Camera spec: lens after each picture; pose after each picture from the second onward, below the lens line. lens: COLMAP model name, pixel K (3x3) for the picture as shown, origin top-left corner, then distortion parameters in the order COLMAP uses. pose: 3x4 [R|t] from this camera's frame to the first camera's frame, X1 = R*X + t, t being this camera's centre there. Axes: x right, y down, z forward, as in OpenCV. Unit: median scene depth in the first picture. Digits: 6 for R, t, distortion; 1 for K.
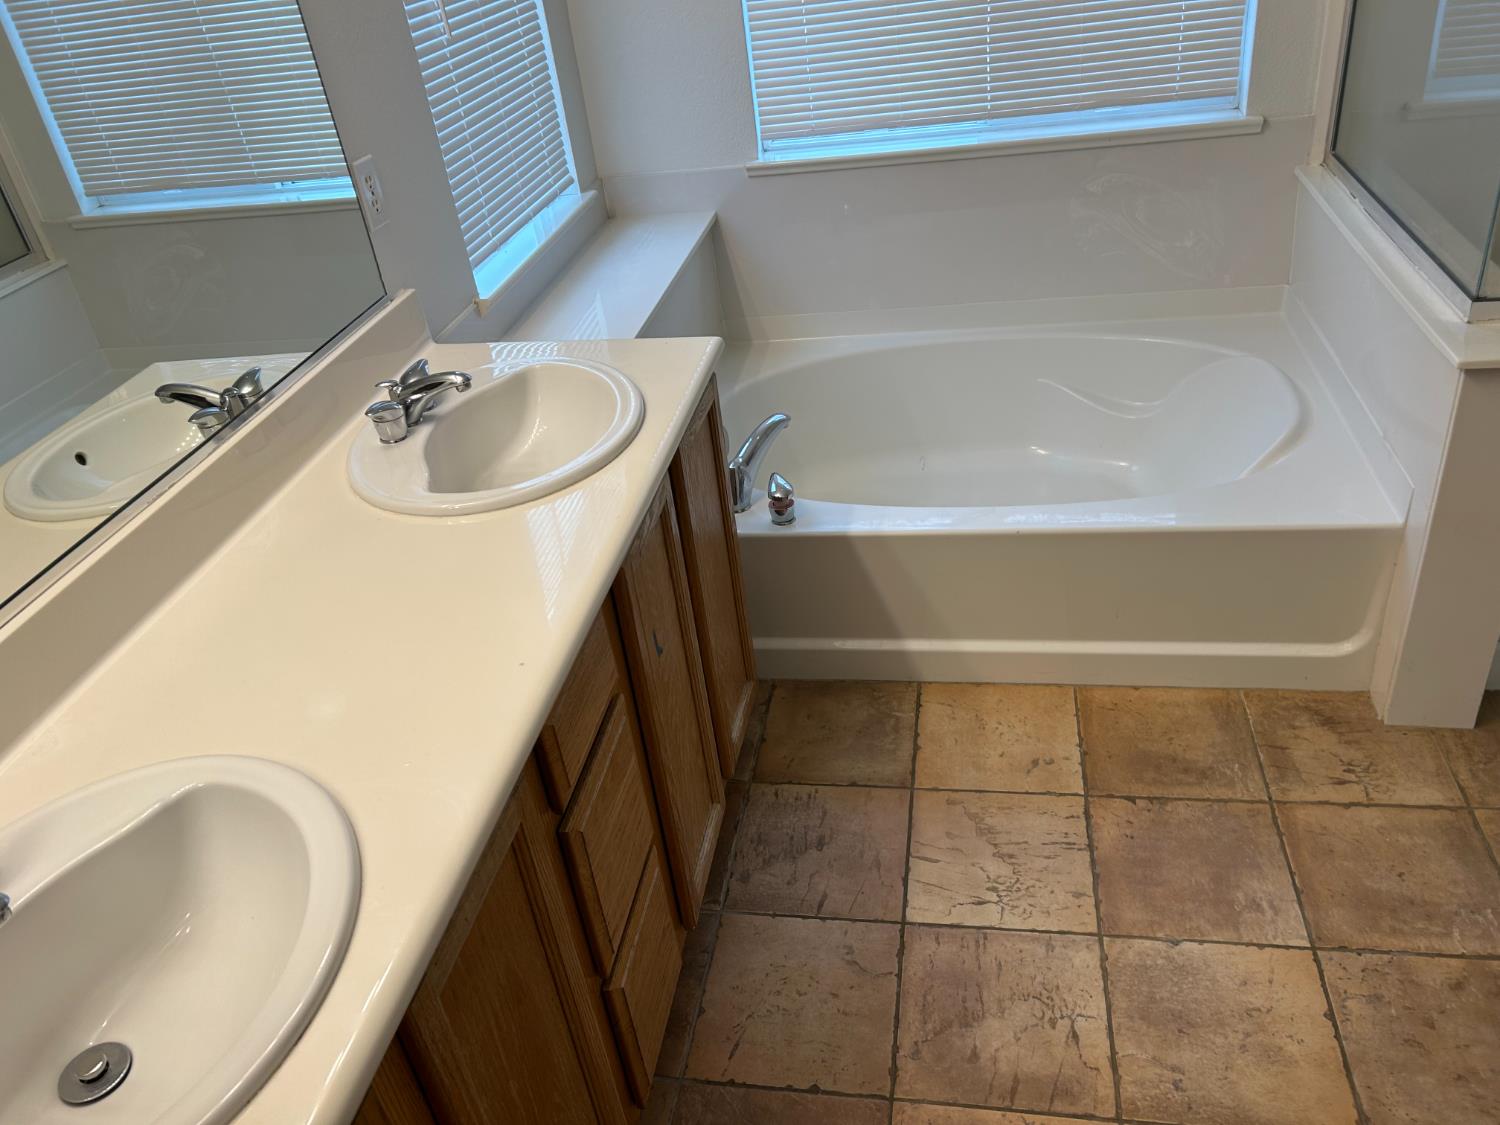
lens RADIAL K [[1140.1, 0, 750.2], [0, 1140.1, 561.7], [0, 0, 1]] dist [0.008840, -0.003466]
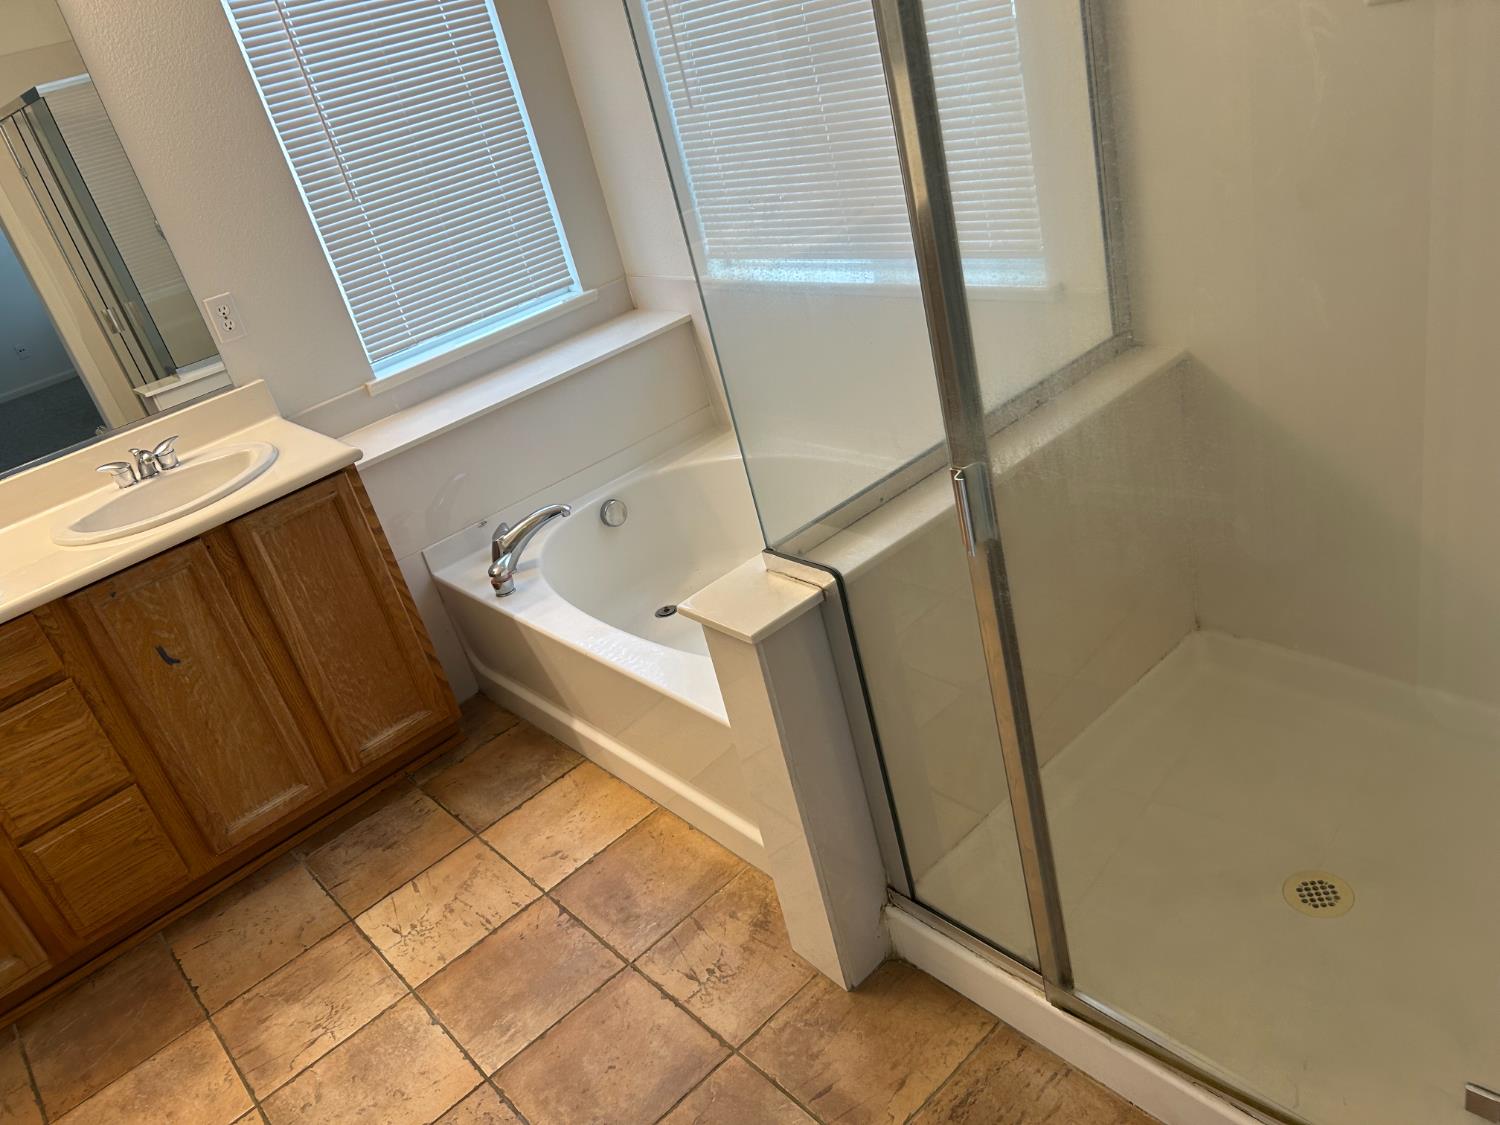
lens RADIAL K [[1140.1, 0, 757.2], [0, 1140.1, 563.3], [0, 0, 1]] dist [0.008840, -0.003466]
pose [[0.781237, 0.226913, -0.581531, 1.088054], [-0.208950, 0.972910, 0.098922, -0.283088], [0.588225, 0.044229, 0.807487, 0.198791]]
